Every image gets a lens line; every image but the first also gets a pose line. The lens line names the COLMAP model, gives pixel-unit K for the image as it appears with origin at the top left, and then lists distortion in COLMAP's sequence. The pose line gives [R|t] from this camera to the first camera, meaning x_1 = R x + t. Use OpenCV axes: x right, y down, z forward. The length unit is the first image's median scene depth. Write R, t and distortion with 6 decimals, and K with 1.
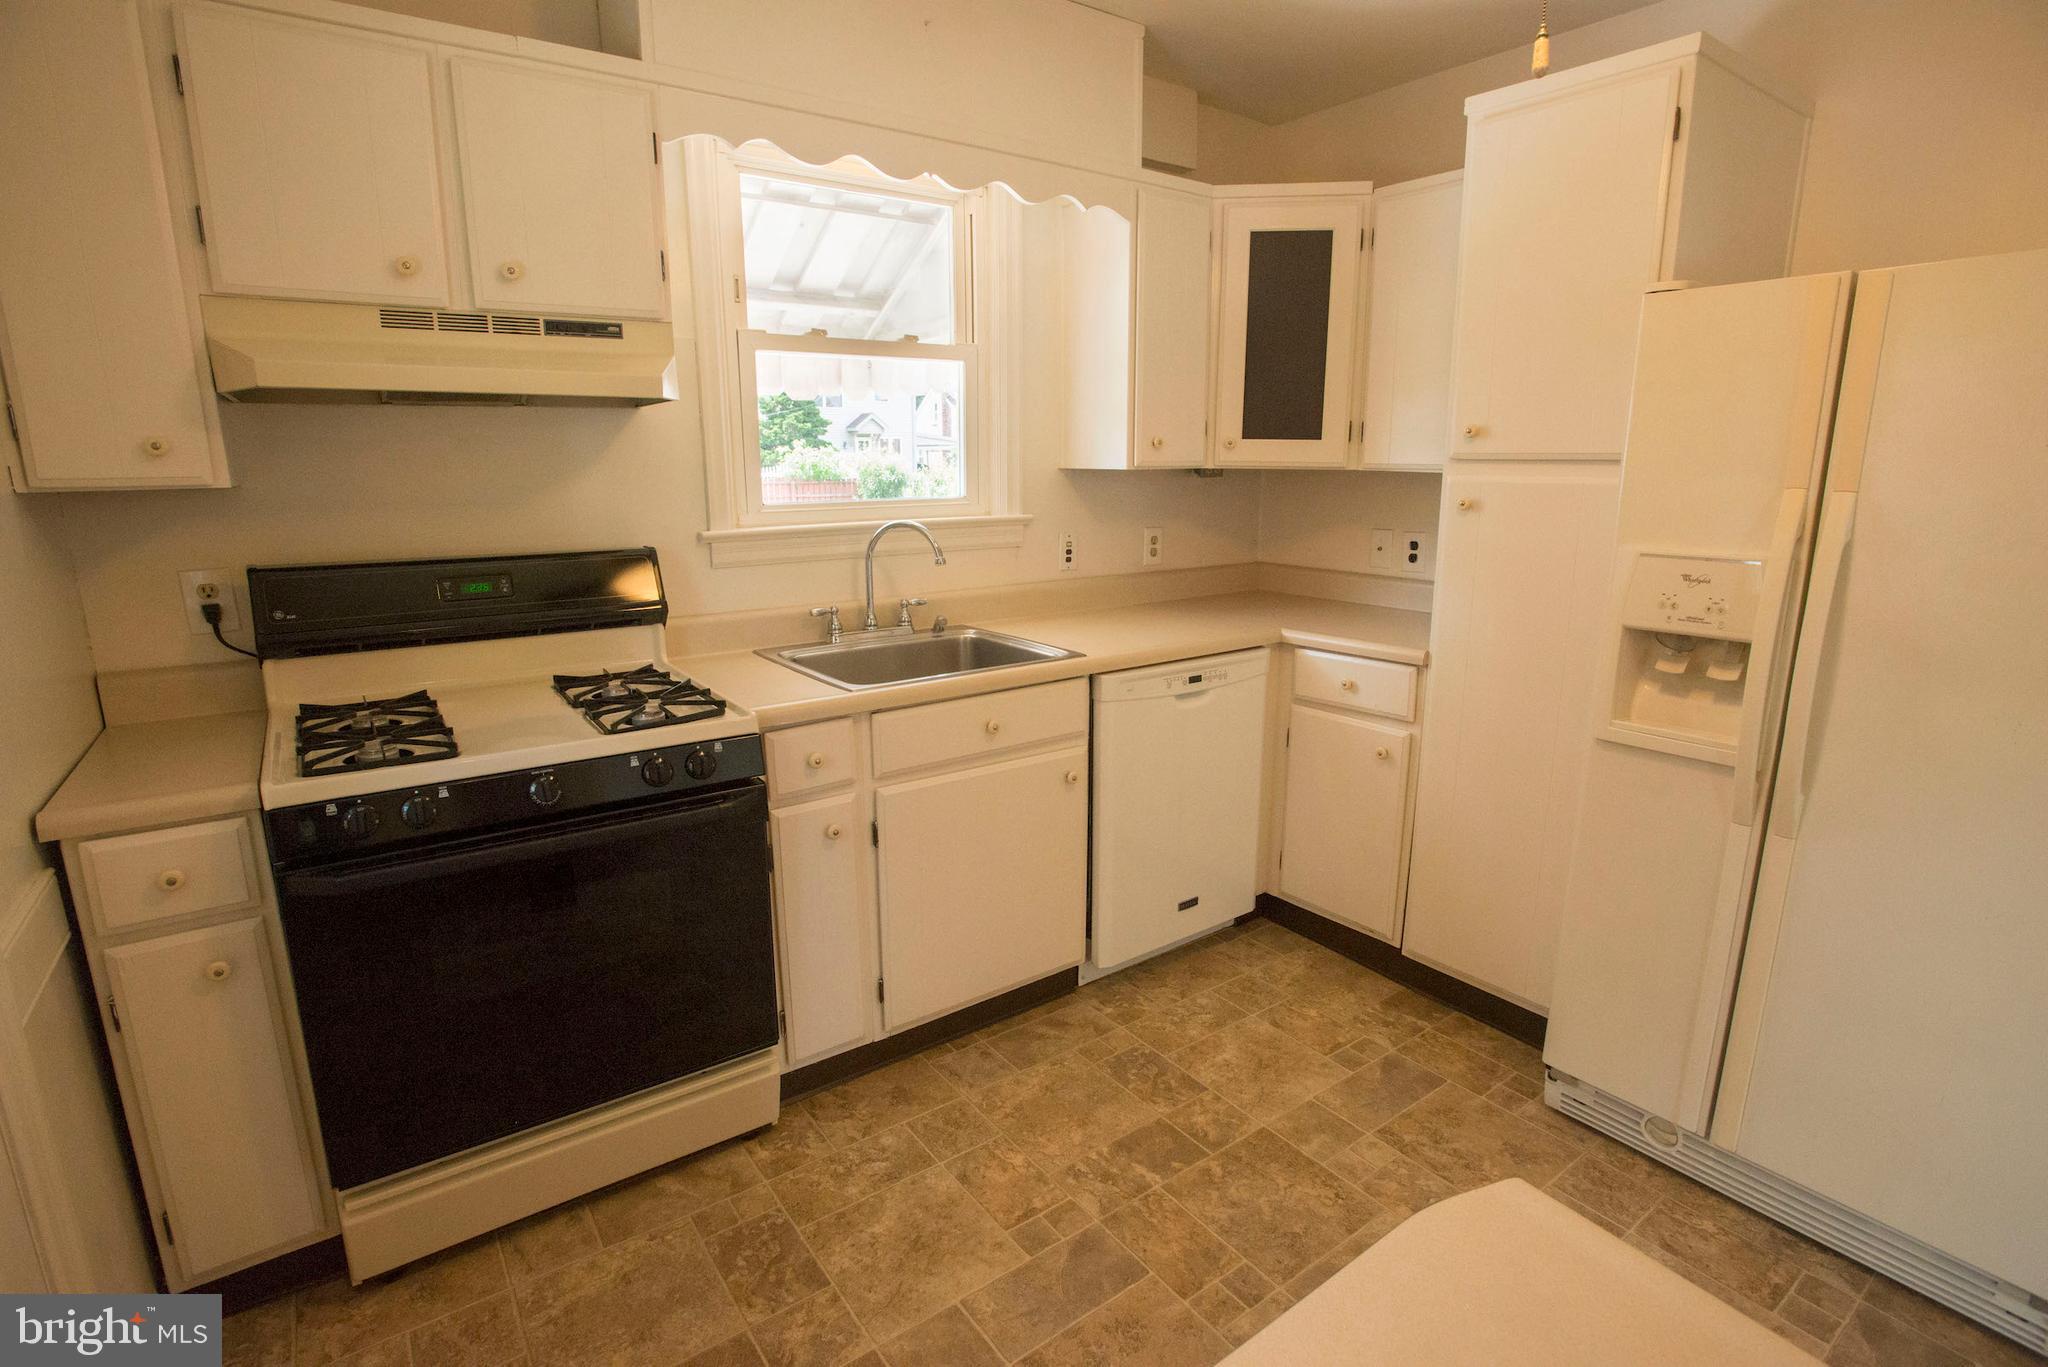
lens RADIAL K [[1008.6, 0, 1024.0], [0, 1008.6, 683.5], [0, 0, 1]] dist [-0.063970, 0.022214]
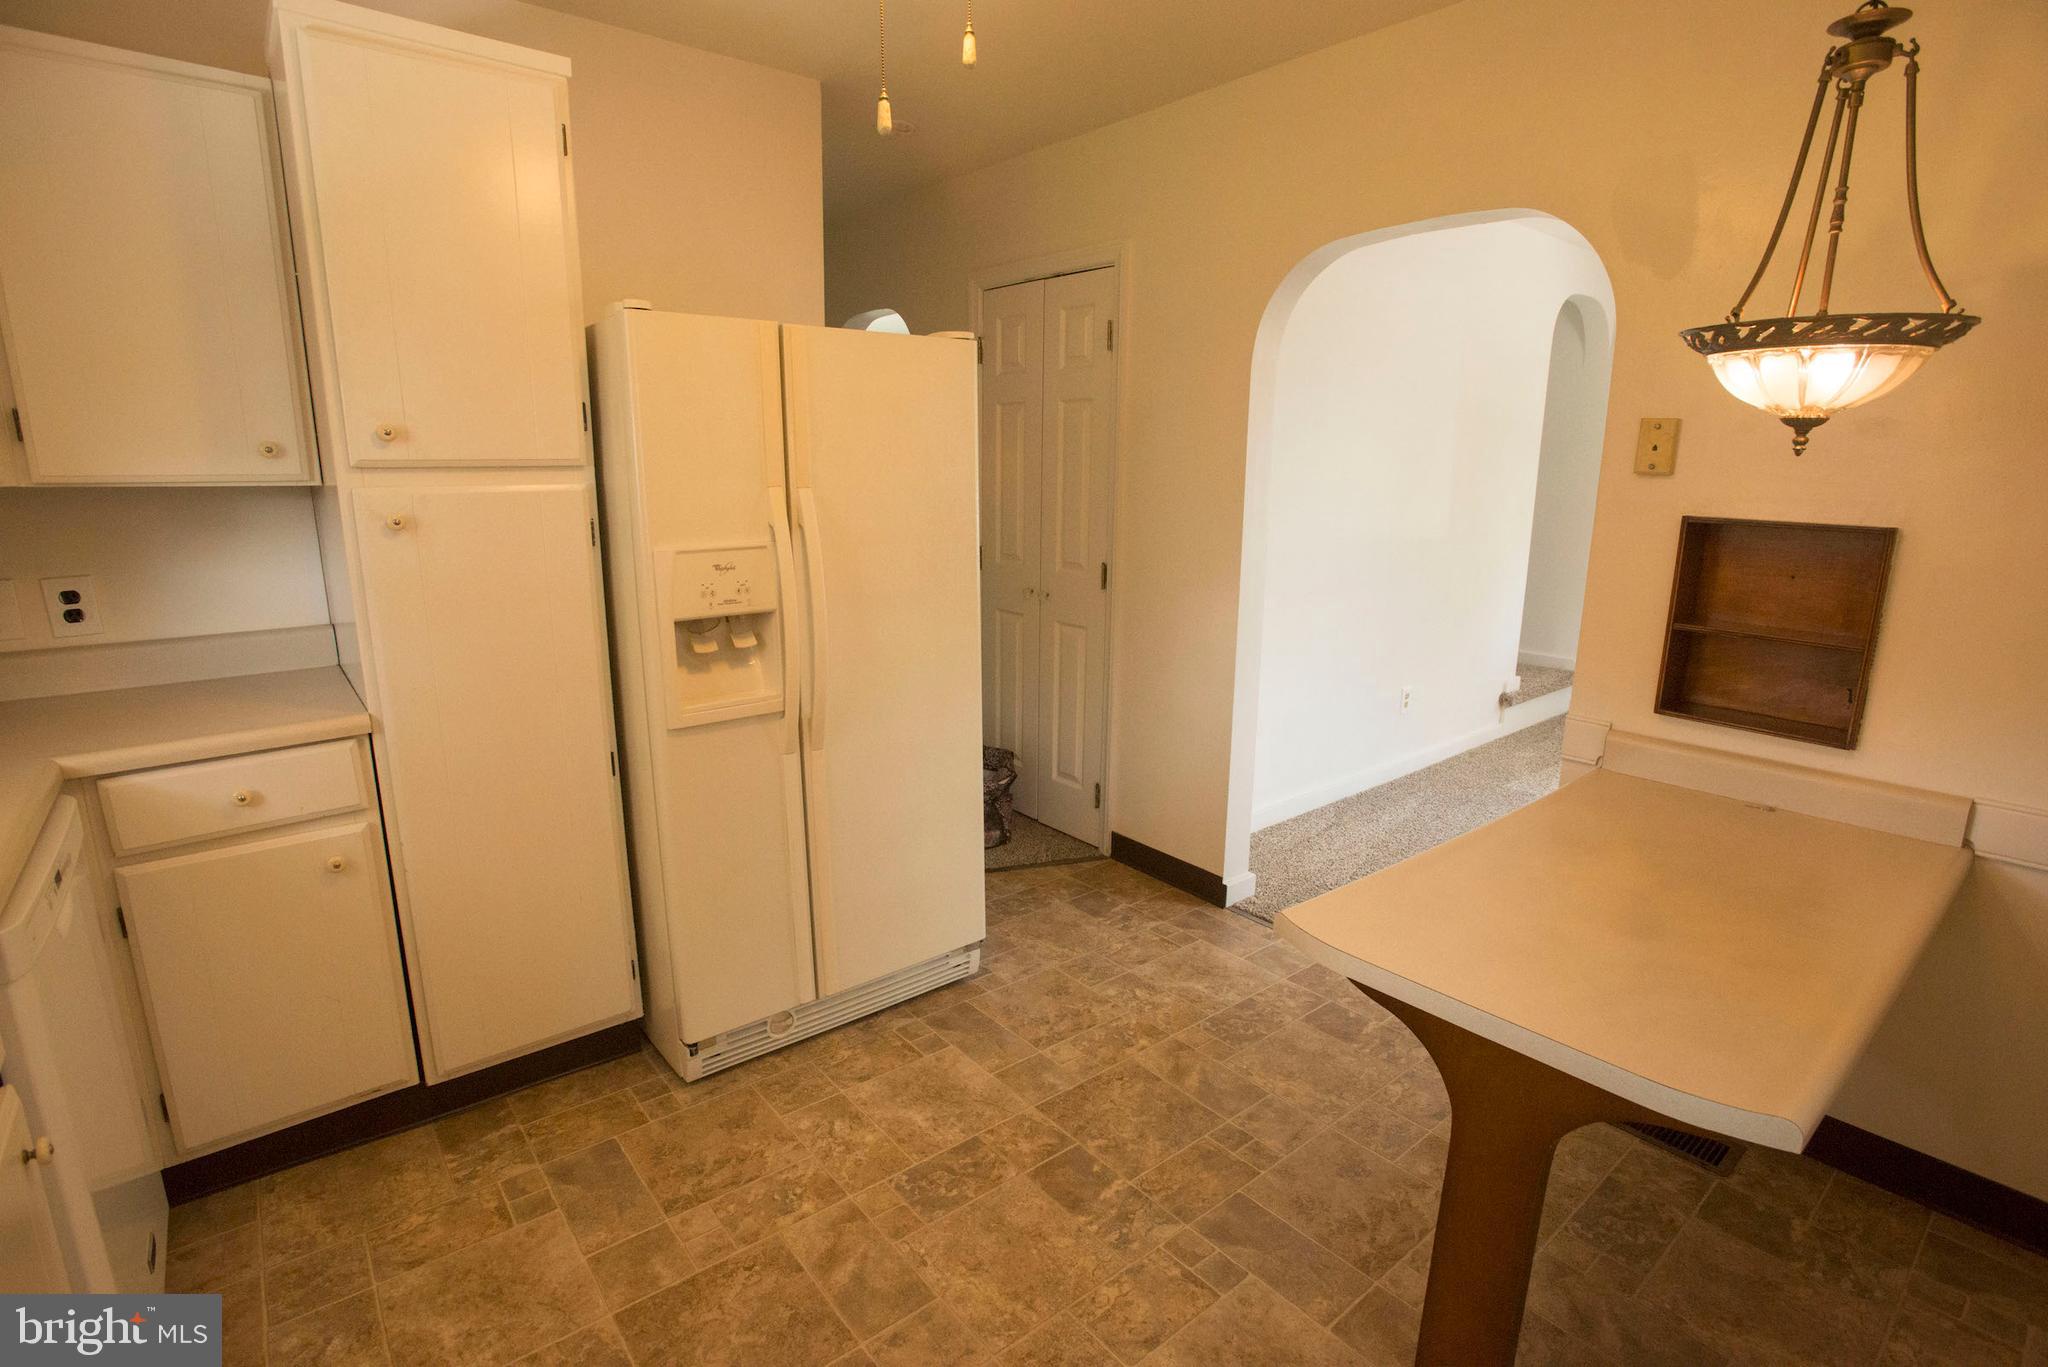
lens RADIAL K [[1008.6, 0, 1024.0], [0, 1008.6, 683.5], [0, 0, 1]] dist [-0.063970, 0.022214]
pose [[-0.078283, -0.211921, 0.974146, -0.471059], [0.207861, 0.952200, 0.223850, -0.149350], [-0.975021, 0.220011, -0.030491, 0.644166]]
